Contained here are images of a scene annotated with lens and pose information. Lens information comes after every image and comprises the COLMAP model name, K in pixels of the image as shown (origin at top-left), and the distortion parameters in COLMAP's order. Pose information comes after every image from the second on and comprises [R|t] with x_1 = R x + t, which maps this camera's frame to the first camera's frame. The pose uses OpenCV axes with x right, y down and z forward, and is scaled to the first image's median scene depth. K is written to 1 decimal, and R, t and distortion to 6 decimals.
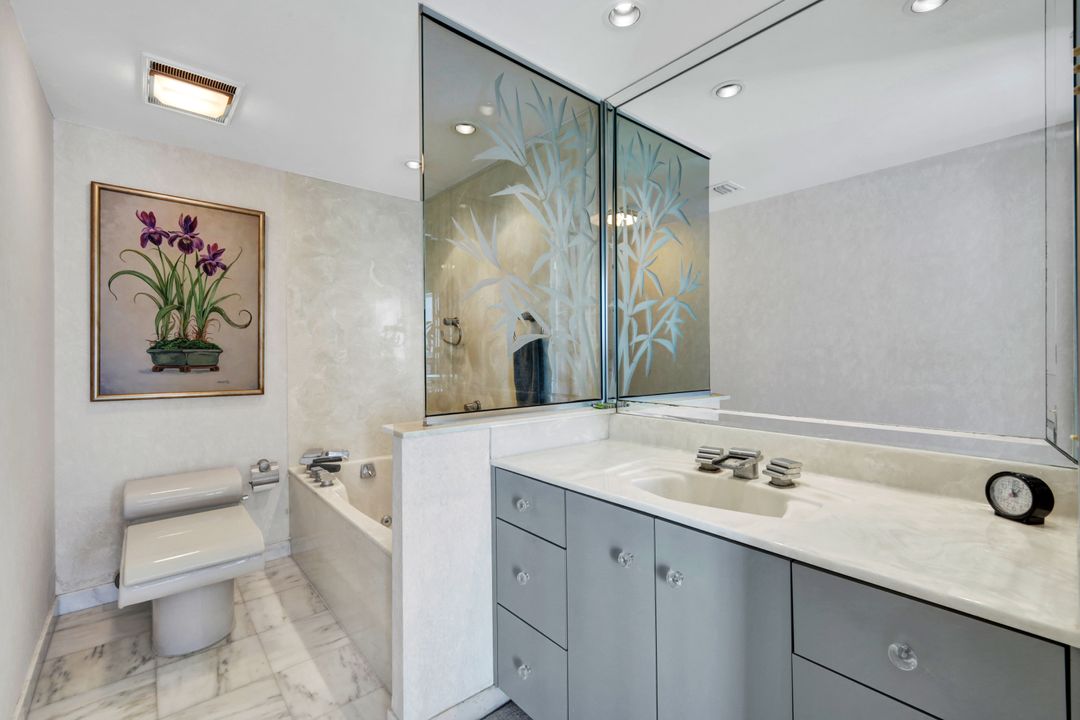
lens RADIAL K [[455.5, 0, 540.0], [0, 455.5, 360.0], [0, 0, 1]] dist [-0.002256, -0.000039]
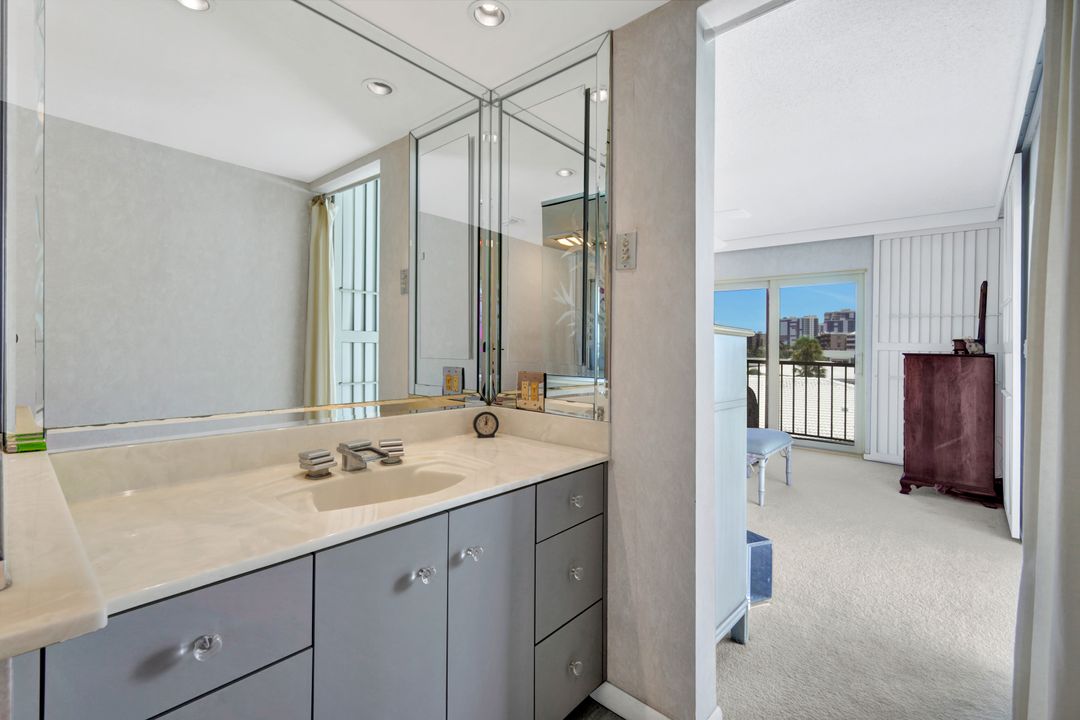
lens RADIAL K [[465.9, 0, 538.0], [0, 465.9, 351.4], [0, 0, 1]] dist [0.001970, 0.000183]
pose [[-0.145671, -0.008000, 0.989301, -0.849137], [-0.007991, 0.999944, 0.006910, -0.016240], [-0.989301, -0.006899, -0.145727, 1.008911]]
